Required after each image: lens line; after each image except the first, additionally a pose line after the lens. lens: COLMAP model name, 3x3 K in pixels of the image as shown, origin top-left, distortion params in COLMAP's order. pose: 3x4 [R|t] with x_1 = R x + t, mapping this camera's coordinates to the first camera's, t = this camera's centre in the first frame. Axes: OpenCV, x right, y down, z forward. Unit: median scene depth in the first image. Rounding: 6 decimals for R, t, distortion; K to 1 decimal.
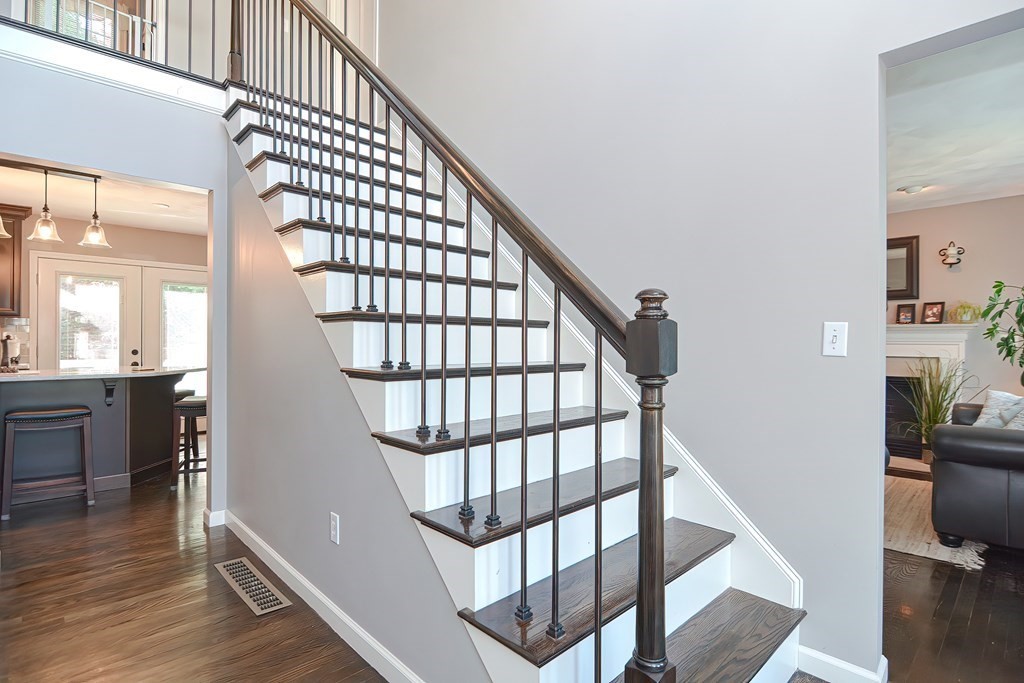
lens RADIAL K [[500.4, 0, 507.7], [0, 500.4, 354.1], [0, 0, 1]] dist [-0.001964, -0.000778]
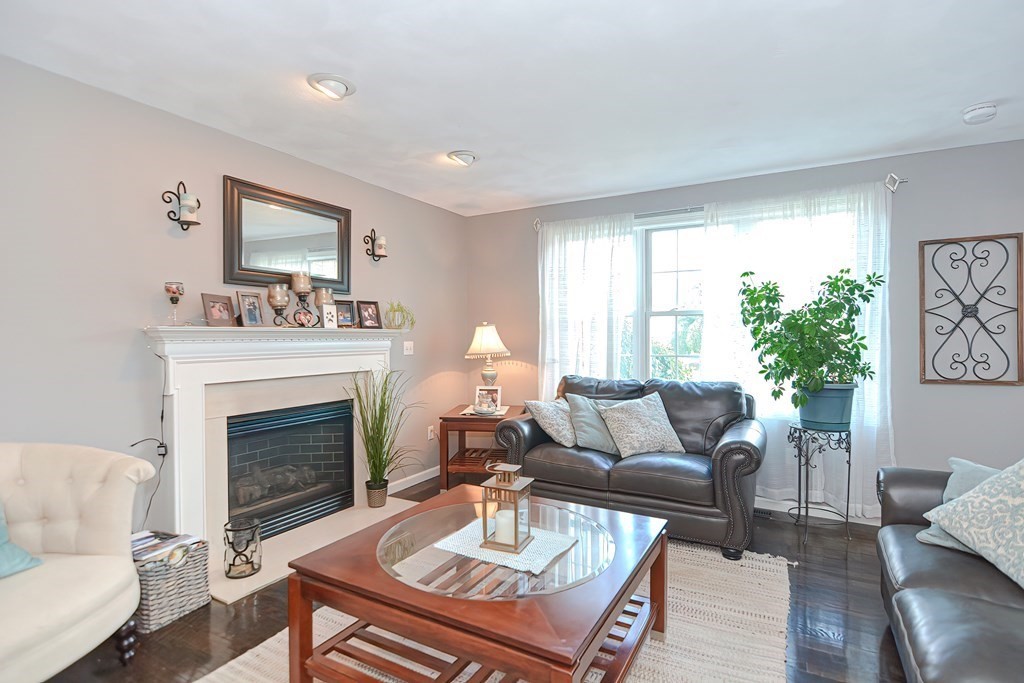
lens RADIAL K [[509.5, 0, 506.8], [0, 509.5, 344.2], [0, 0, 1]] dist [0.020061, -0.013695]
pose [[-0.283034, -0.019744, 0.958906, 0.019232], [0.024534, 0.999312, 0.027817, -0.052879], [-0.958796, 0.031399, -0.282355, 1.017852]]
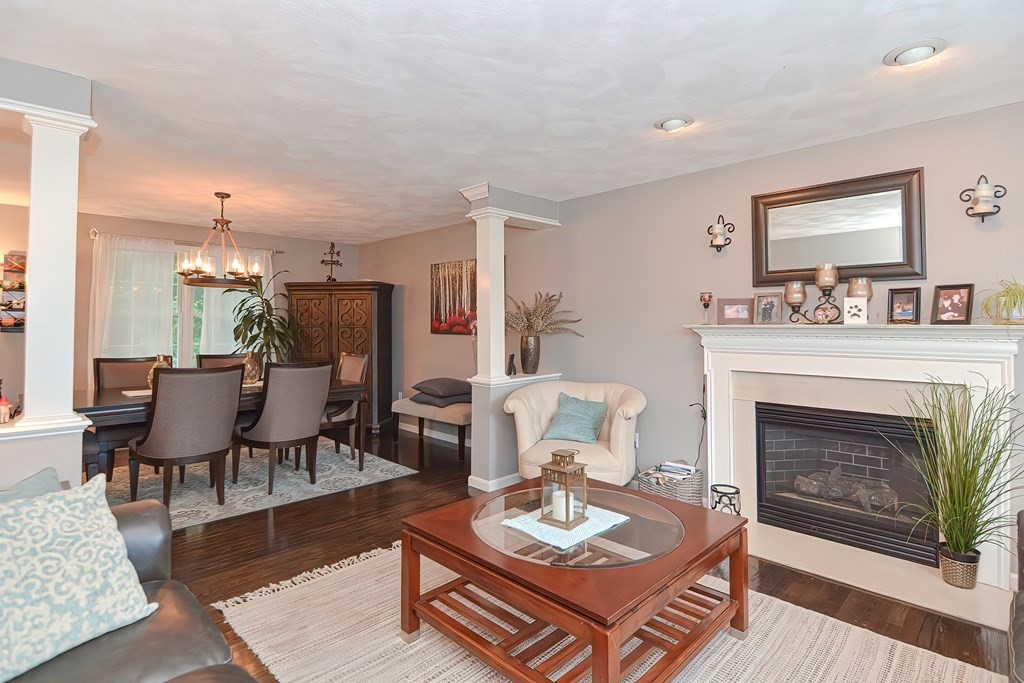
lens RADIAL K [[507.1, 0, 511.9], [0, 507.1, 325.4], [0, 0, 1]] dist [0.001439, -0.006466]
pose [[0.999236, -0.003017, 0.038954, 0.342302], [0.004032, 0.999654, -0.026010, -0.046041], [-0.038862, 0.026147, 0.998902, 0.460488]]
